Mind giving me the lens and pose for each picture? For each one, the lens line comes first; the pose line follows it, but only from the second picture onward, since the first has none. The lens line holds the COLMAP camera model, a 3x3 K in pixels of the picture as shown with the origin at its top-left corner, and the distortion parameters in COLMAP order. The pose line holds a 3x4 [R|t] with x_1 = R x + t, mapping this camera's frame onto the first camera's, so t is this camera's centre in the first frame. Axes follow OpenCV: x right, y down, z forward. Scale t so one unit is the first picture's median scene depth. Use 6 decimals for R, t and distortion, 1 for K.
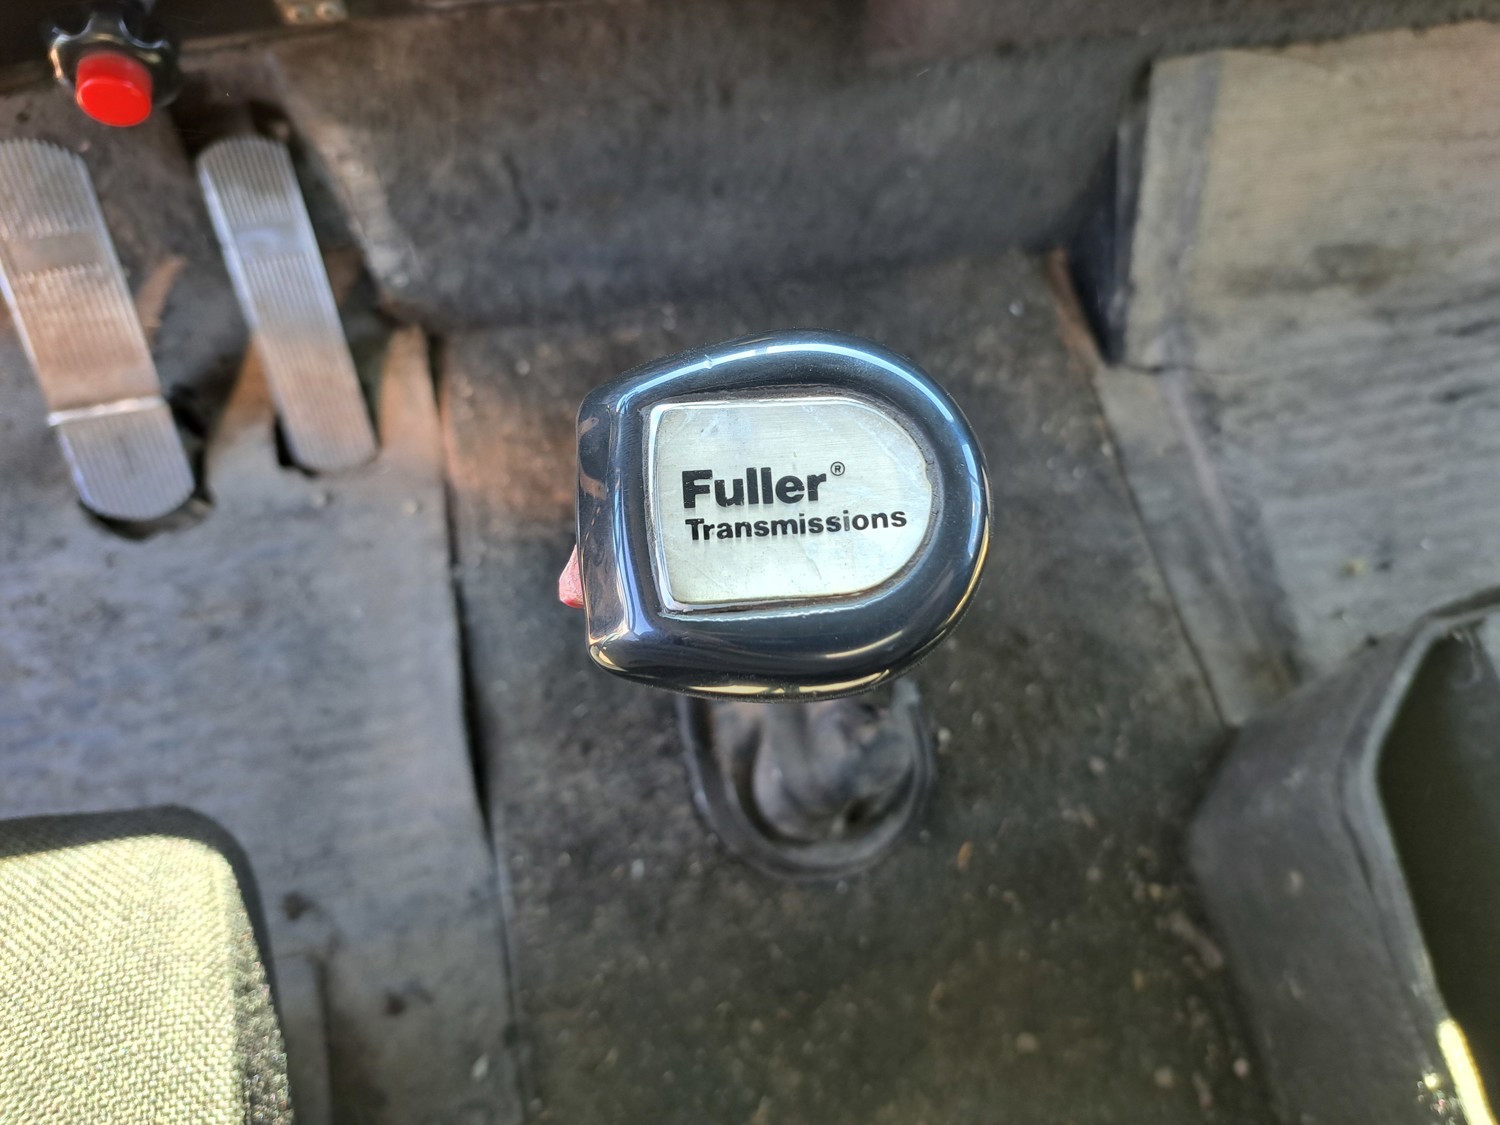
lens RADIAL K [[1076.6, 0, 761.4], [0, 1076.6, 569.6], [0, 0, 1]] dist [0.040740, -0.039334]
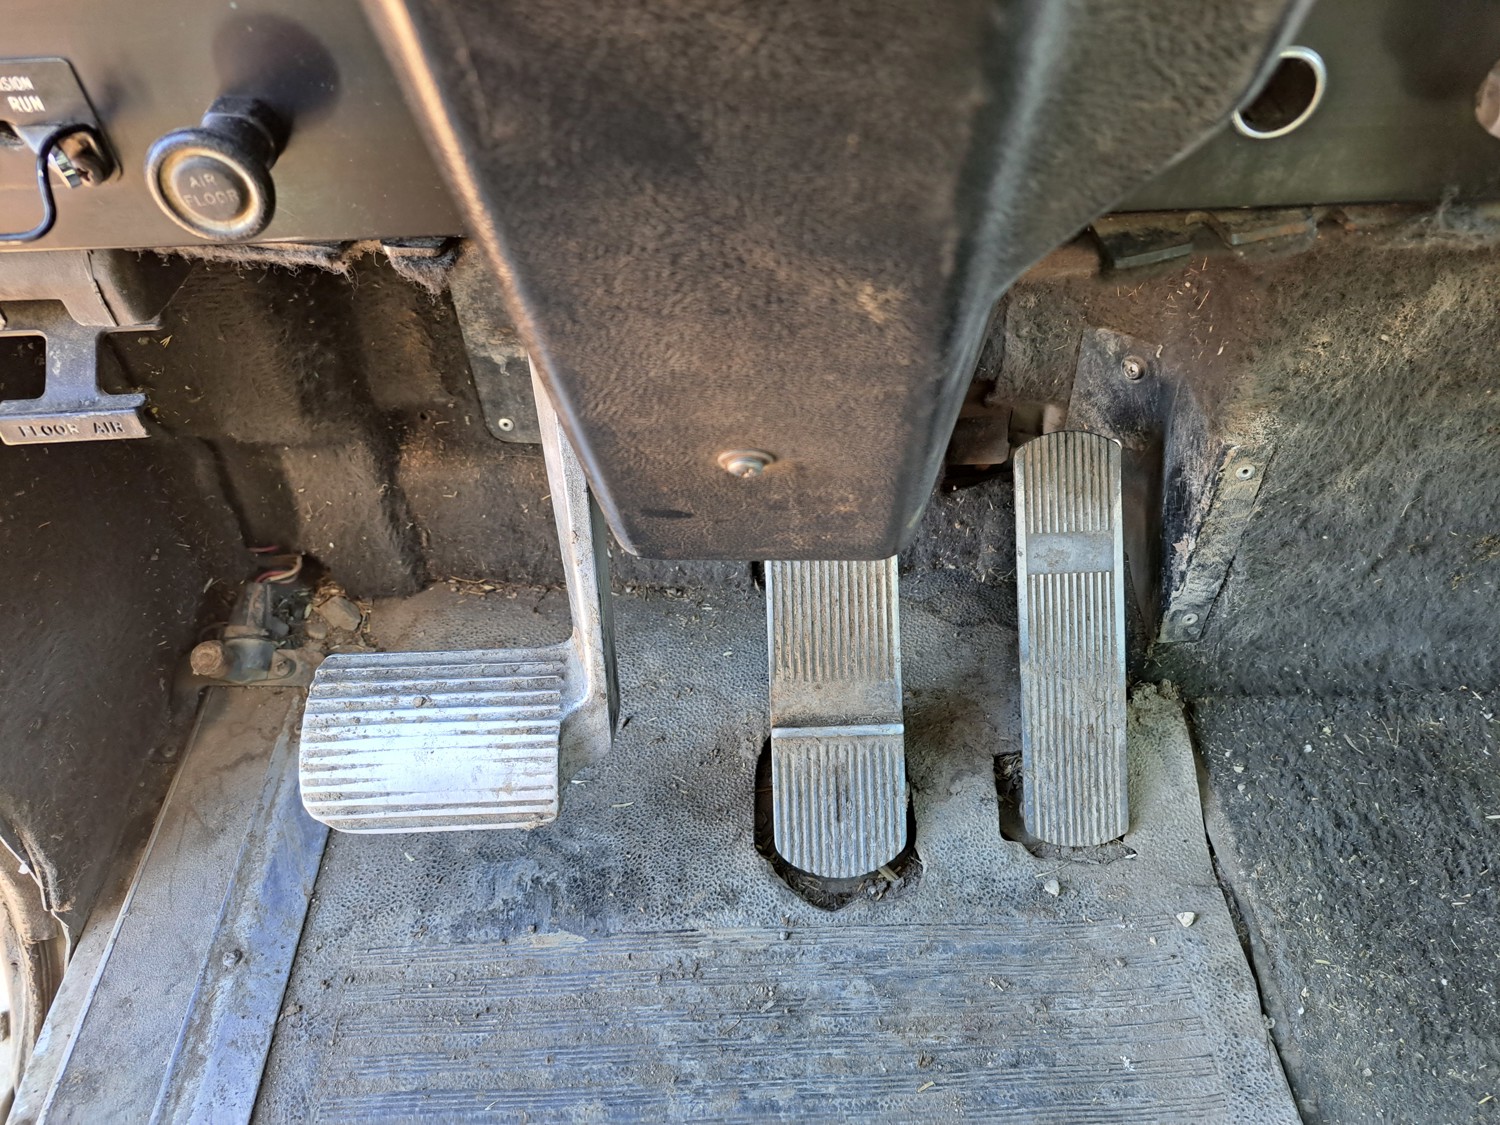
lens RADIAL K [[1076.6, 0, 758.6], [0, 1076.6, 584.1], [0, 0, 1]] dist [0.040740, -0.039334]
pose [[0.979776, 0.090546, -0.178441, -0.512881], [-0.151283, 0.918873, -0.364397, 0.047026], [0.130970, 0.384023, 0.913988, 0.226127]]
